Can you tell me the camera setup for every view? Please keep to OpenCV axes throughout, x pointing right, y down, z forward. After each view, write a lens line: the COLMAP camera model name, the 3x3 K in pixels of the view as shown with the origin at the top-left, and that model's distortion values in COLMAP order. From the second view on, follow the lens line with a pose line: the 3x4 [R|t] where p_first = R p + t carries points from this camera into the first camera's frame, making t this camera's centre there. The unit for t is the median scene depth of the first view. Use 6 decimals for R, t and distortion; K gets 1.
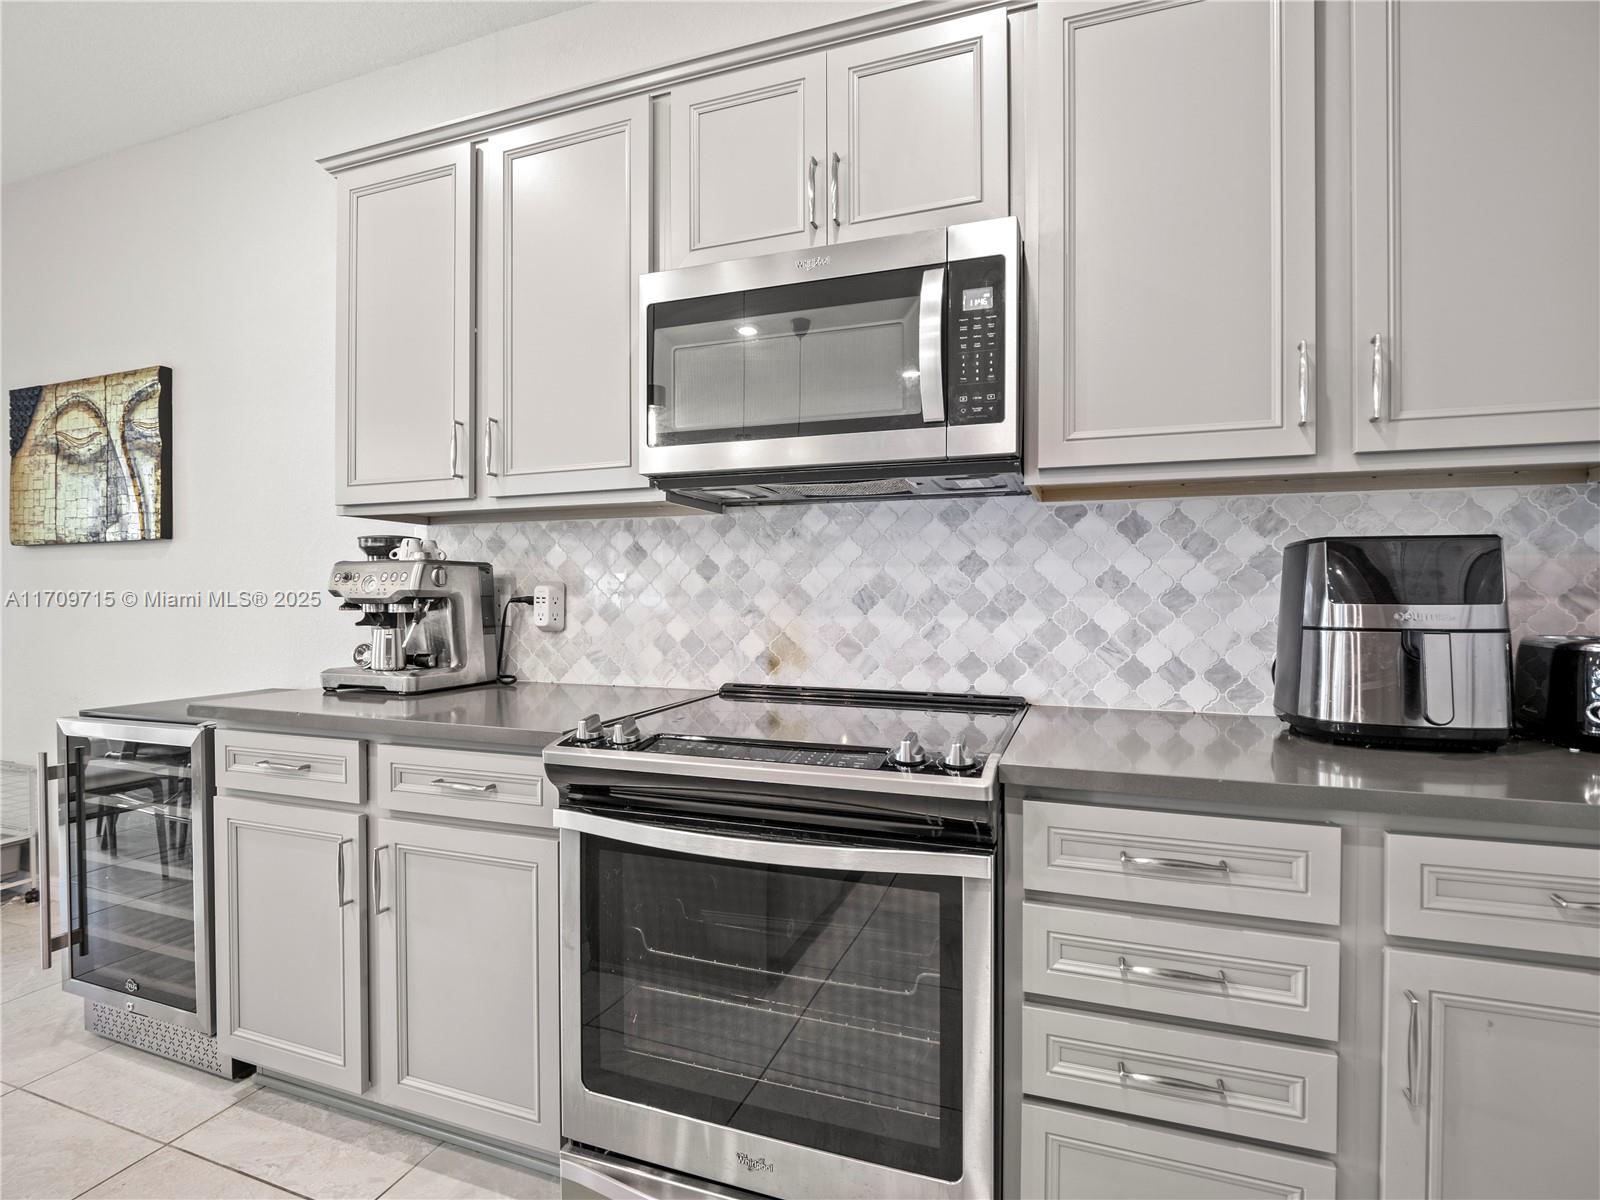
lens RADIAL K [[789.9, 0, 807.0], [0, 789.9, 598.9], [0, 0, 1]] dist [-0.001819, -0.008834]
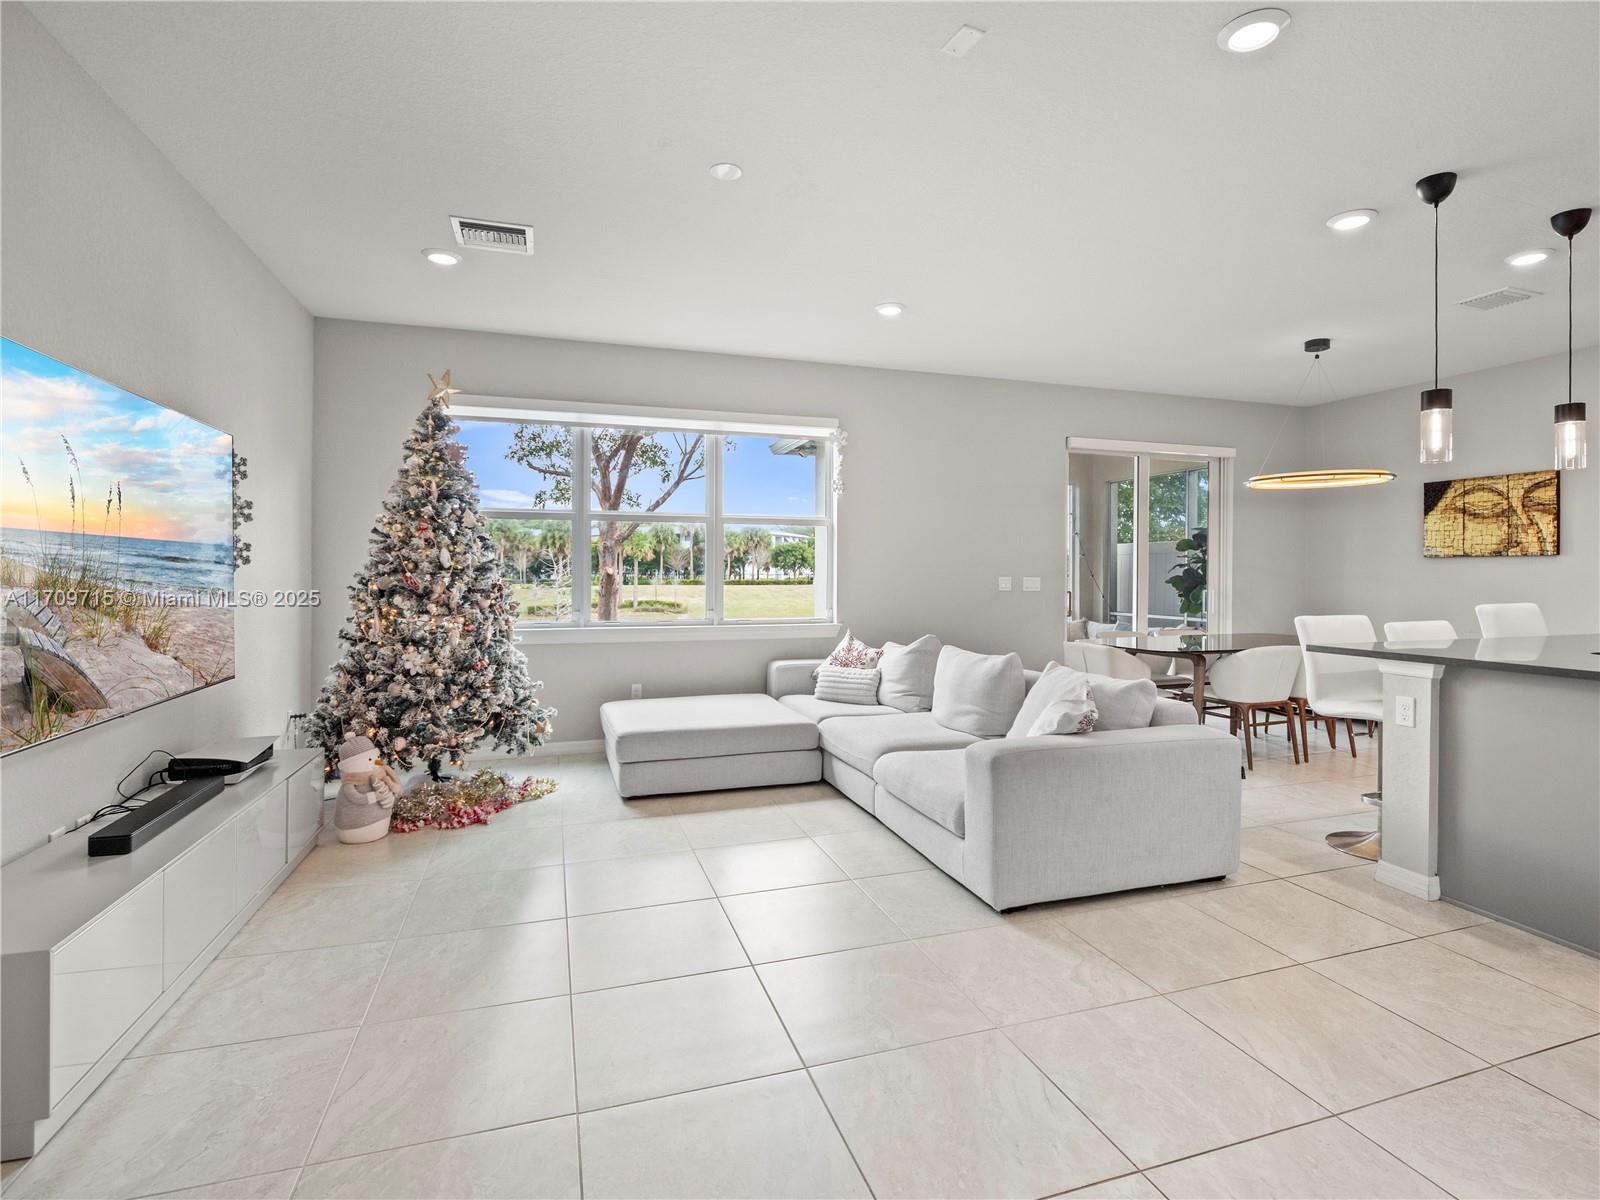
lens RADIAL K [[789.9, 0, 822.1], [0, 789.9, 573.3], [0, 0, 1]] dist [-0.001819, -0.008834]
pose [[0.622101, 0.003594, -0.782928, -0.610111], [-0.007352, 0.999972, -0.001252, -0.017515], [0.782902, 0.006535, 0.622110, -2.546137]]
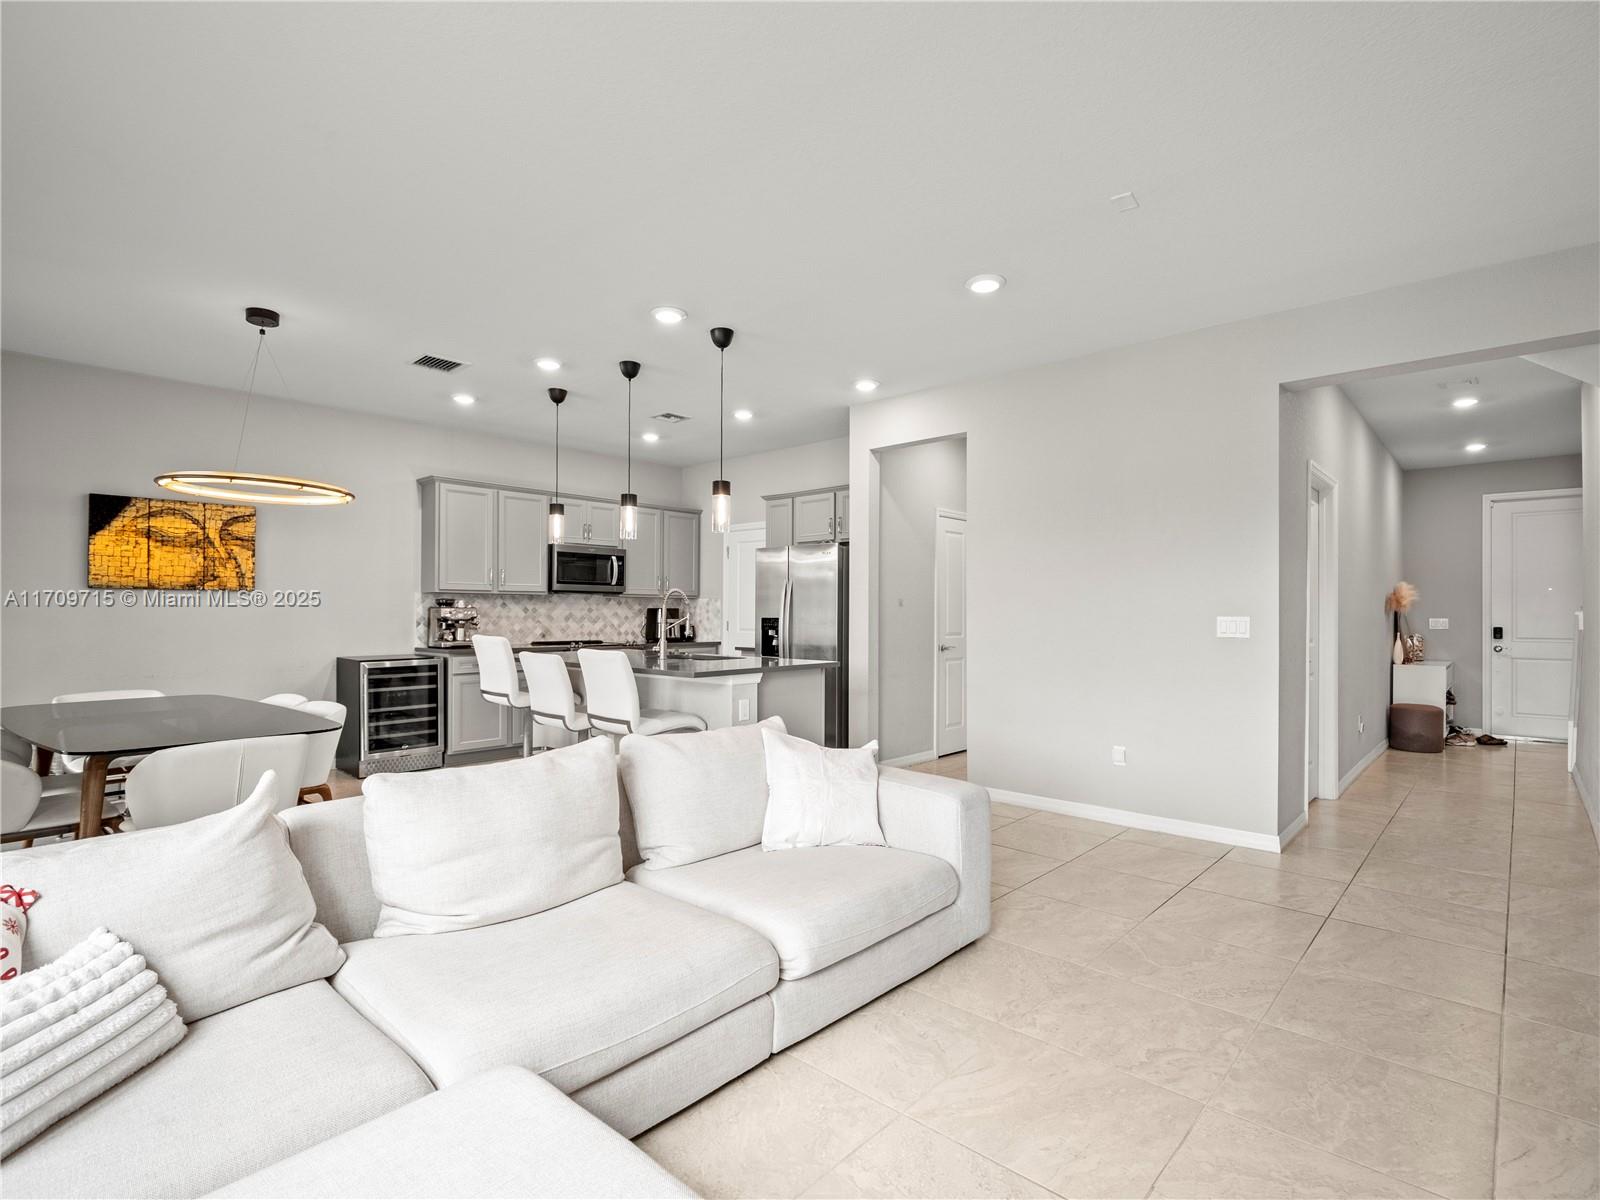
lens RADIAL K [[789.9, 0, 783.2], [0, 789.9, 610.1], [0, 0, 1]] dist [-0.001819, -0.008834]
pose [[0.406725, 0.005041, 0.913537, -3.147453], [-0.002027, 0.999987, -0.004615, -0.025864], [-0.913548, 0.000025, 0.406731, -1.637463]]
